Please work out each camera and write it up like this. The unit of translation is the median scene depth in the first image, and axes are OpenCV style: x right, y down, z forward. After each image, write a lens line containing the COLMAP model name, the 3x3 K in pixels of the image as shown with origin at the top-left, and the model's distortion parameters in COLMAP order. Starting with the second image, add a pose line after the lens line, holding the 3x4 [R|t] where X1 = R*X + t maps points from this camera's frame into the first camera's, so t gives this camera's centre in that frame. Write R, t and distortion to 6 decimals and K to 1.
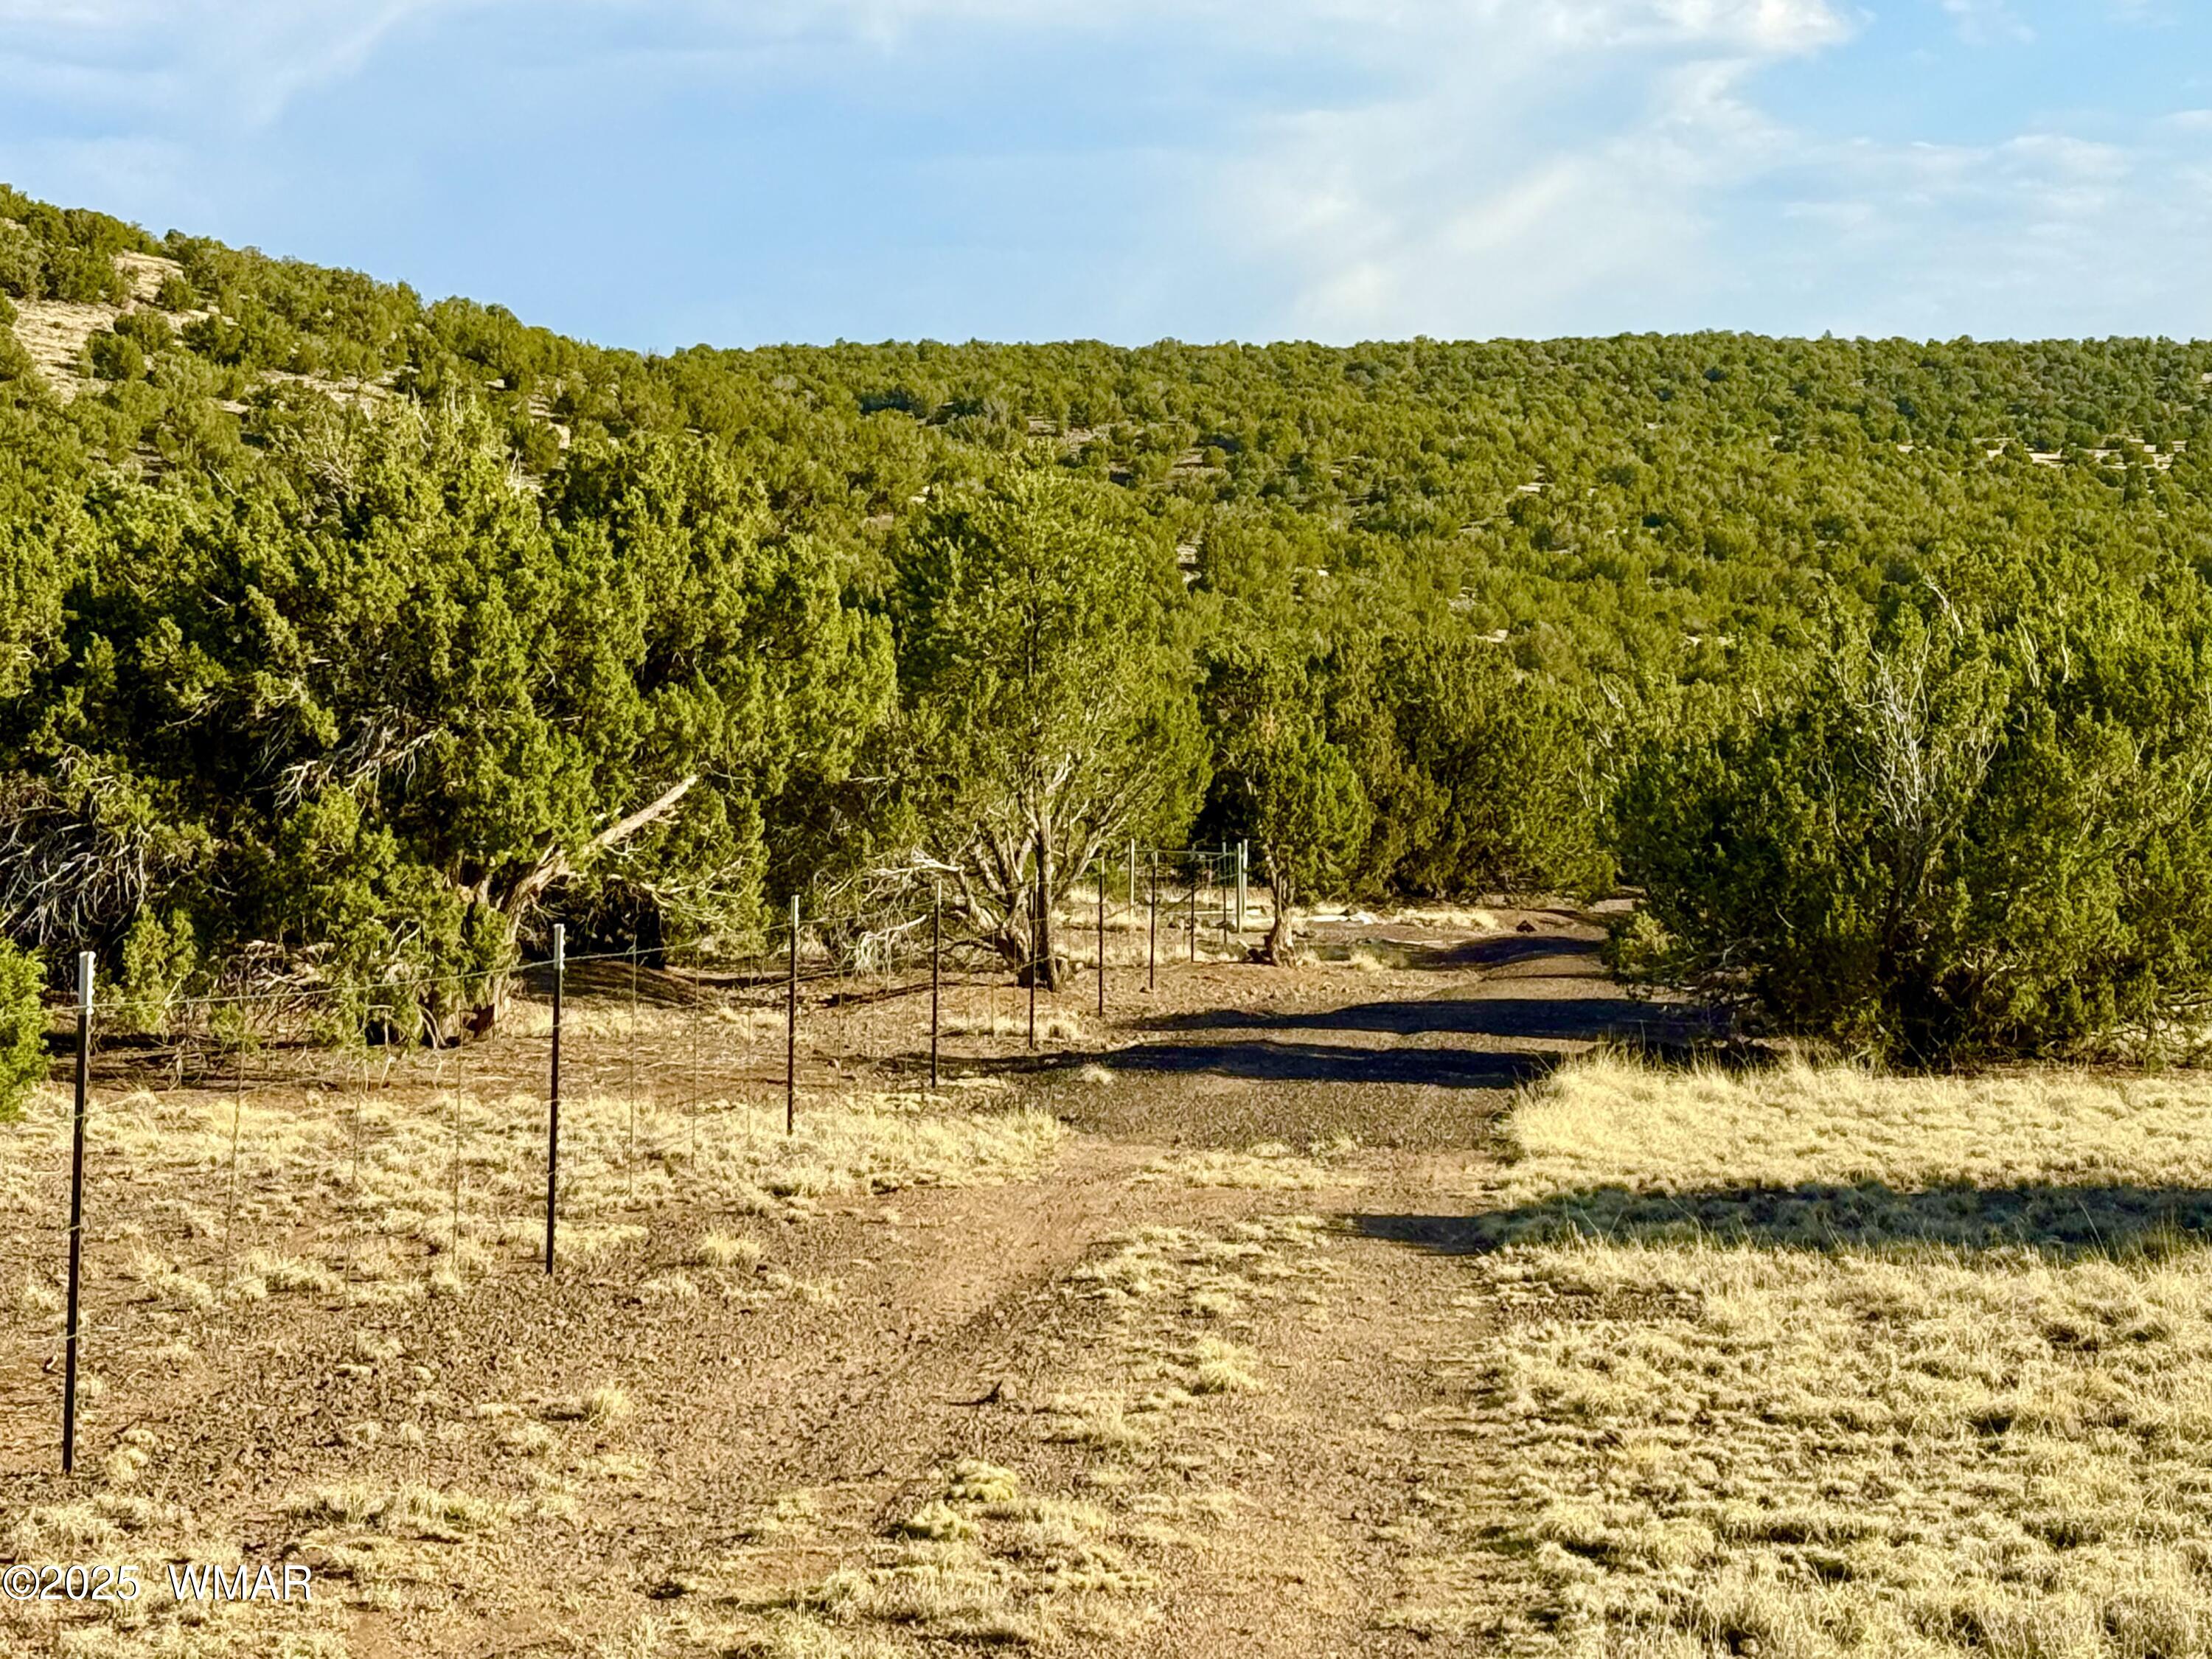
lens RADIAL K [[4810.9, 0, 1105.5], [0, 4810.9, 831.8], [0, 0, 1]] dist [0.156593, 0.000000]
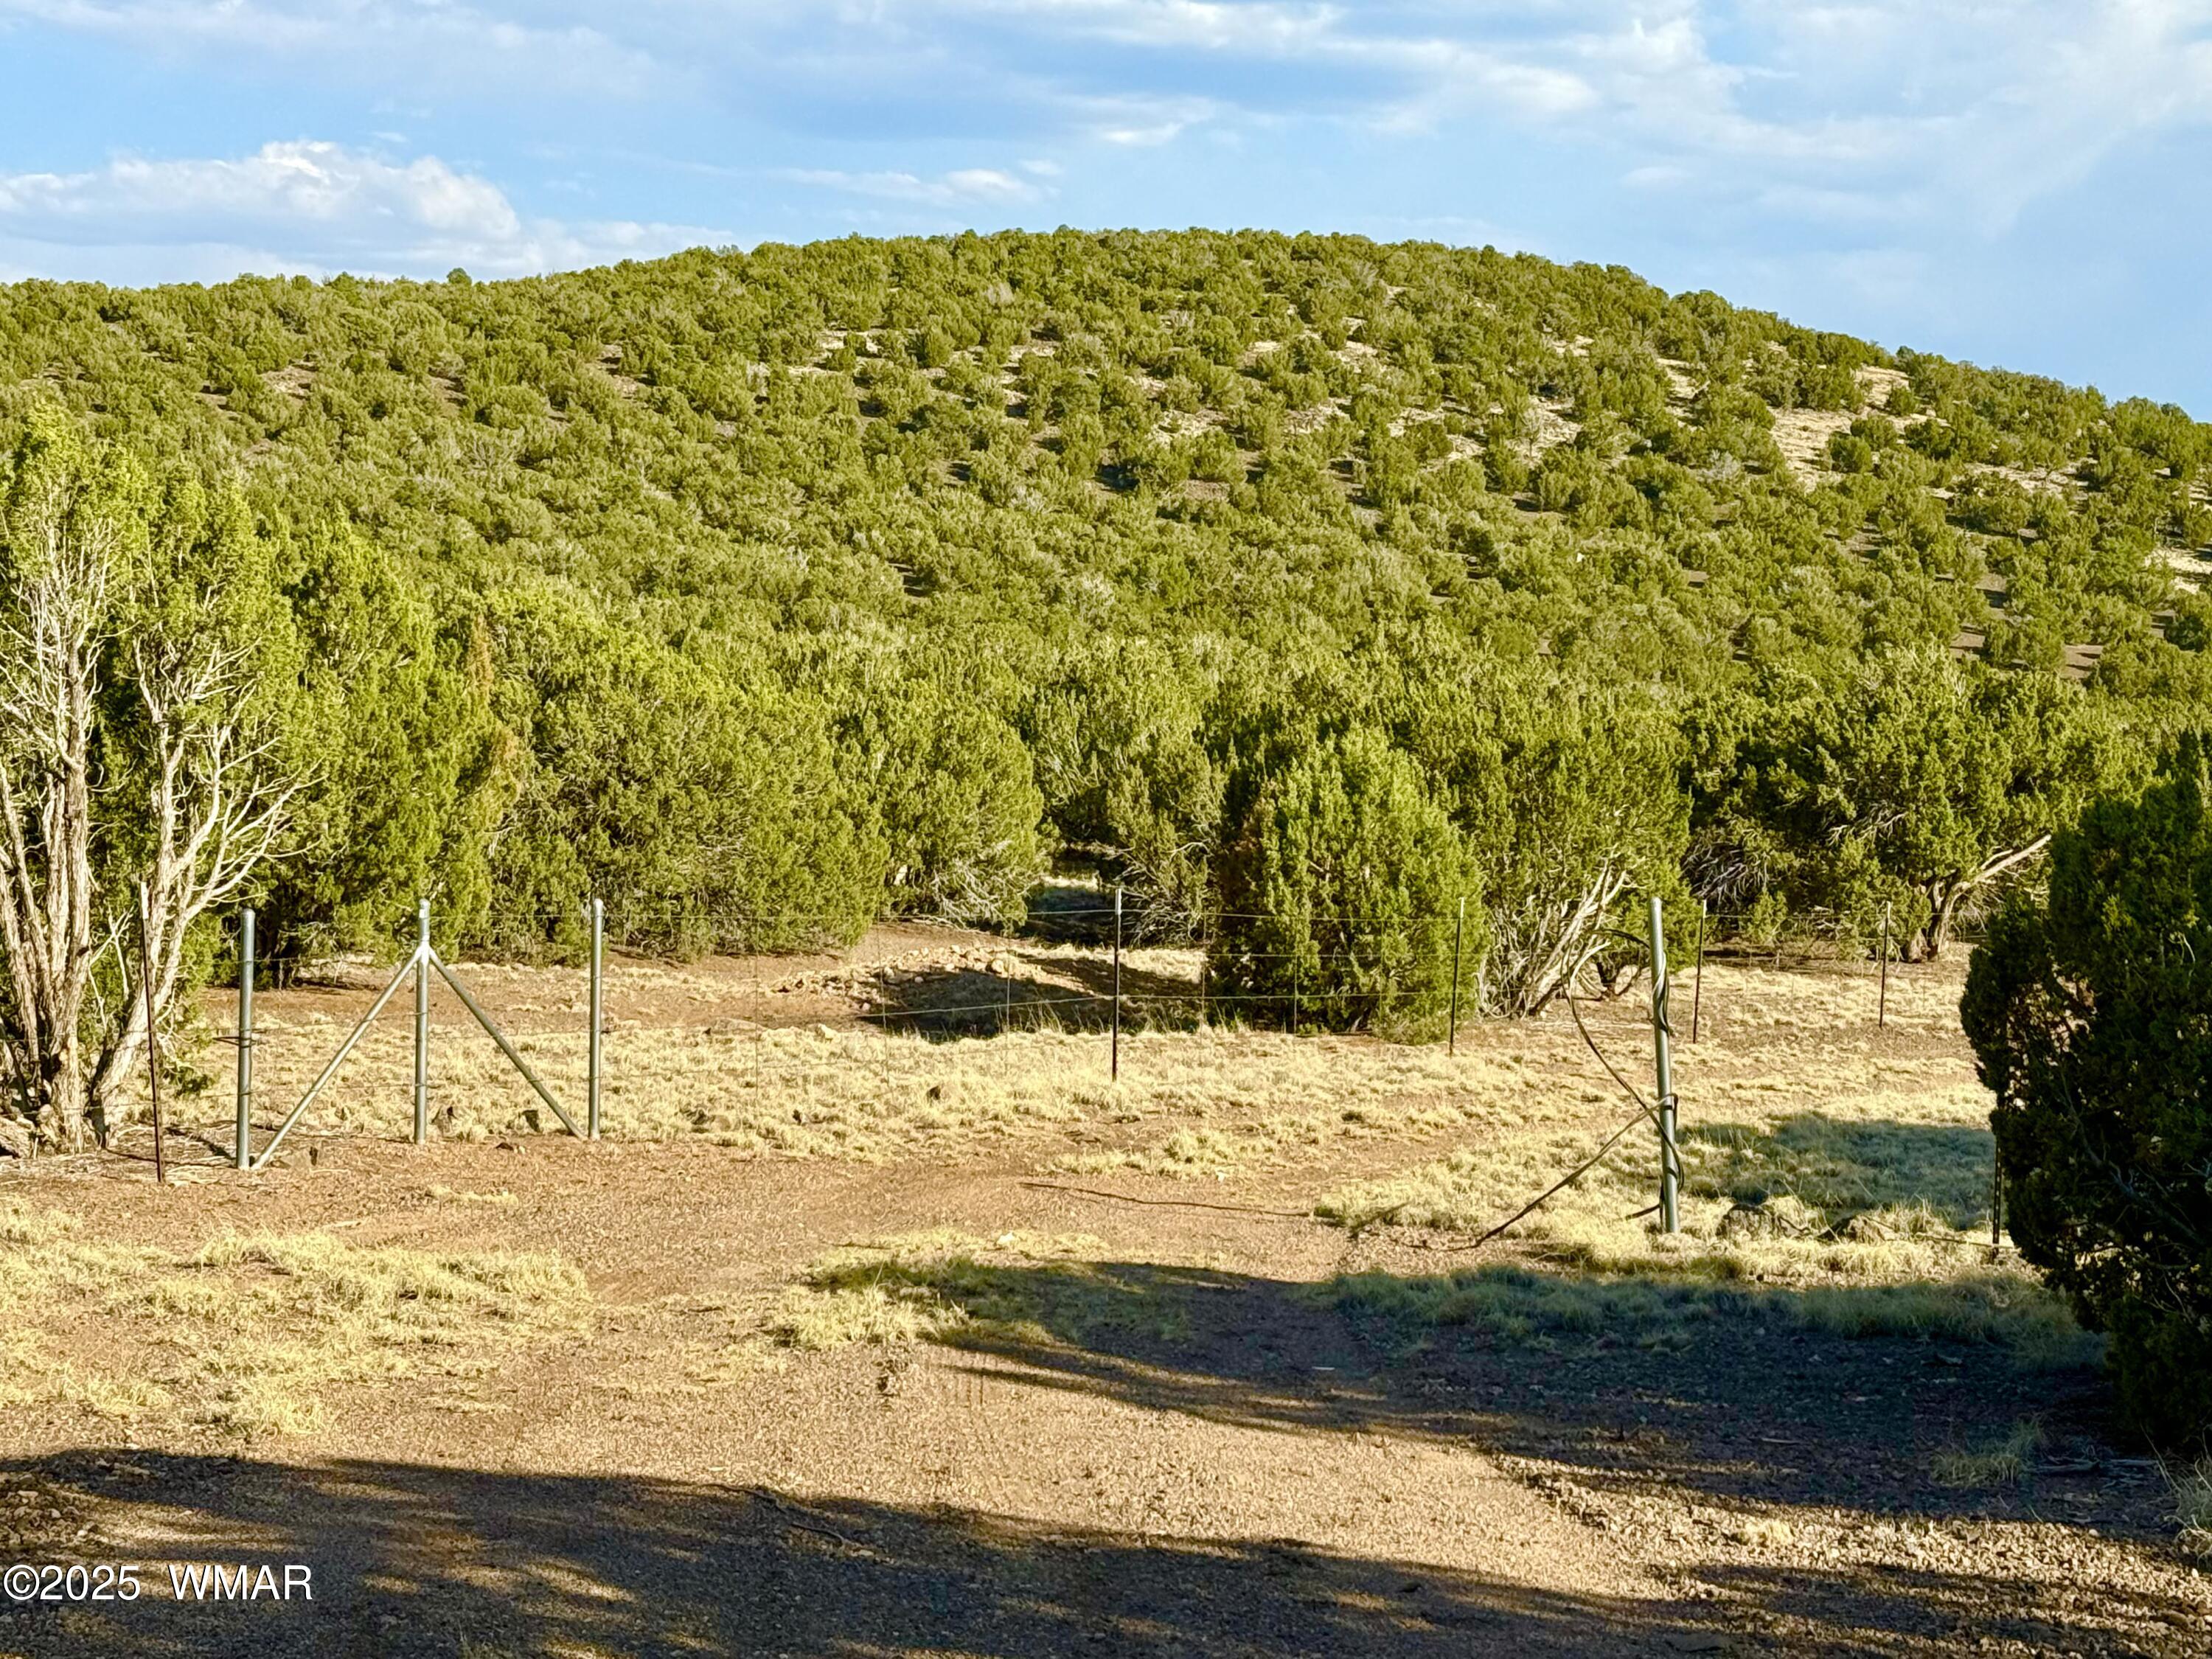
lens RADIAL K [[4028.1, 0, 1098.6], [0, 4028.1, 837.4], [0, 0, 1]] dist [0.155171, 0.000000]
pose [[0.926732, 0.038899, -0.373704, 0.191672], [-0.038089, 0.999229, 0.009555, -0.012964], [0.373787, 0.005379, 0.927499, -0.758917]]
